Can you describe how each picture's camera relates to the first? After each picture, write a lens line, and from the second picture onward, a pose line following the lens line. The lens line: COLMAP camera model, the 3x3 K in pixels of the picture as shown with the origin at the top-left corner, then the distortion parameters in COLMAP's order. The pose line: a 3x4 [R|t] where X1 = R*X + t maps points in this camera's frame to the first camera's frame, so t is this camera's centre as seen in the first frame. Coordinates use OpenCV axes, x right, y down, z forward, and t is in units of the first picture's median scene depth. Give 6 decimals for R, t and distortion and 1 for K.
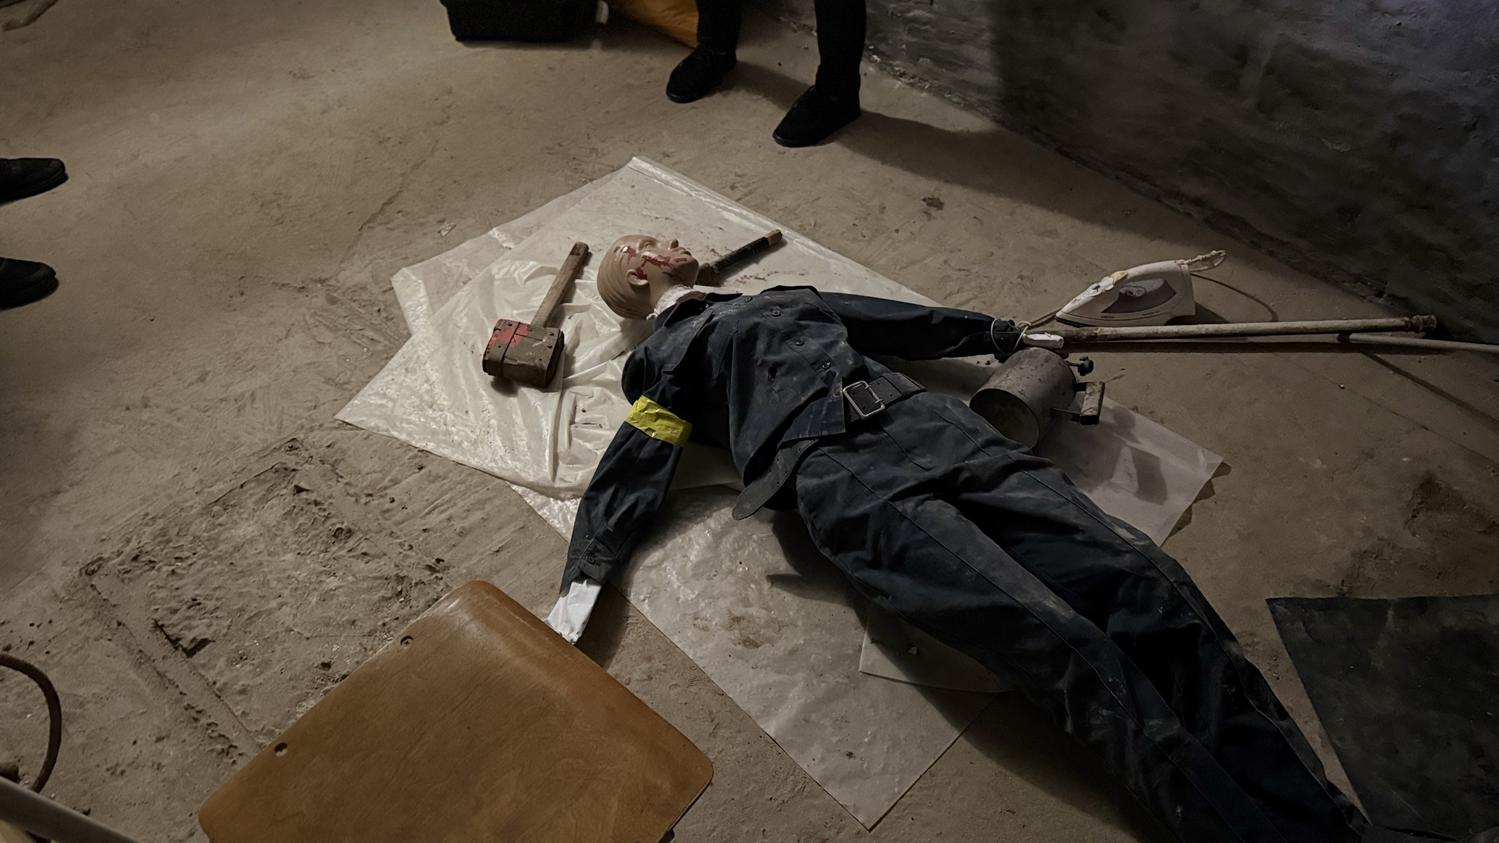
lens RADIAL K [[1097.3, 0, 748.6], [0, 1097.3, 422.0], [0, 0, 1]] dist [0.084571, -0.127623]
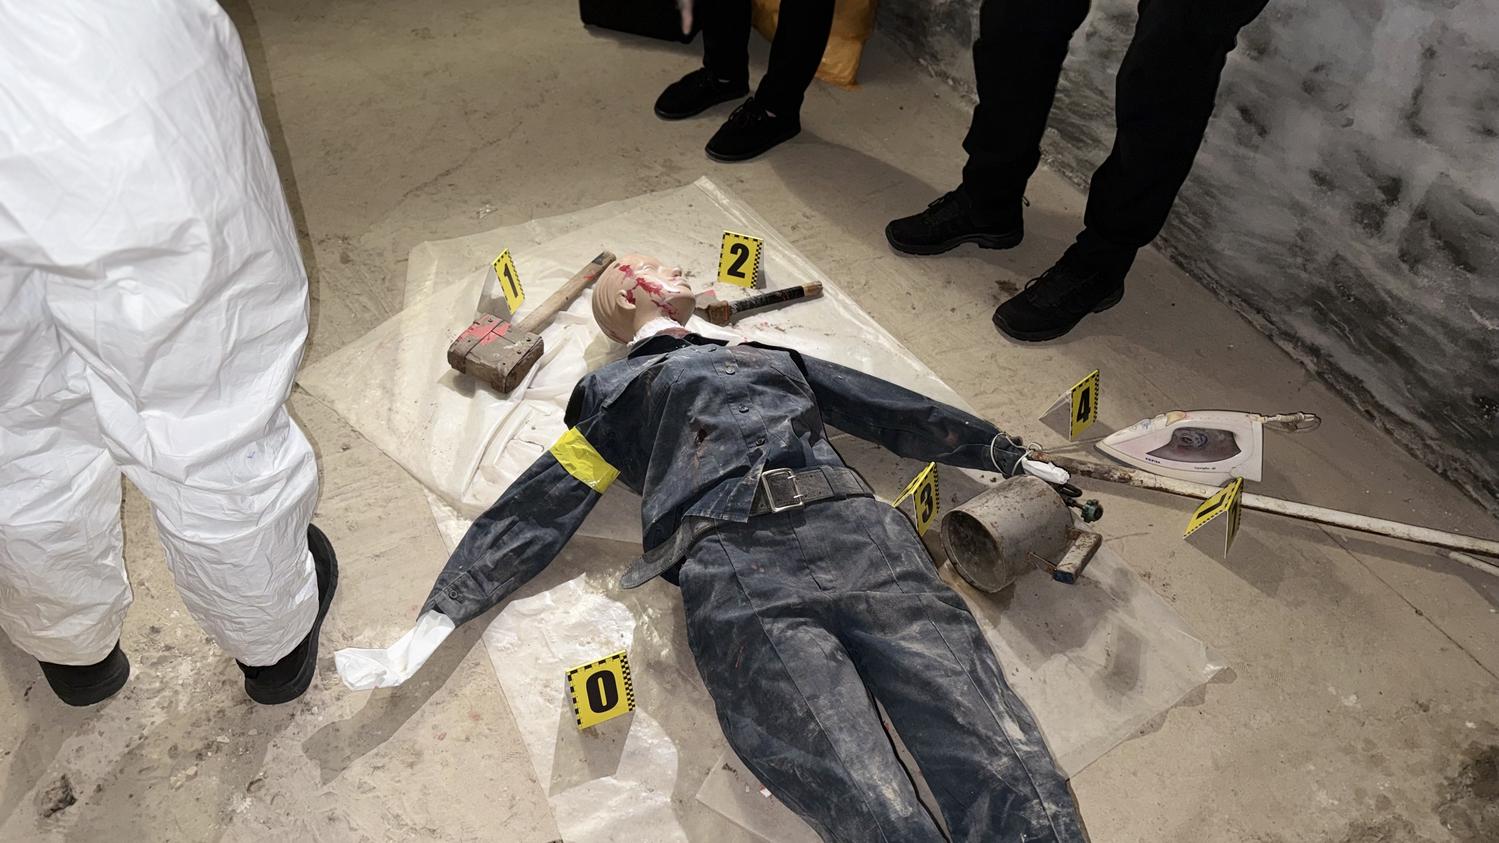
lens RADIAL K [[1097.3, 0, 748.6], [0, 1097.3, 422.0], [0, 0, 1]] dist [0.084571, -0.127623]
pose [[0.957894, 0.225092, -0.178246, 0.200405], [-0.229304, 0.973350, -0.003115, -0.057753], [0.172794, 0.043857, 0.983981, 0.130170]]
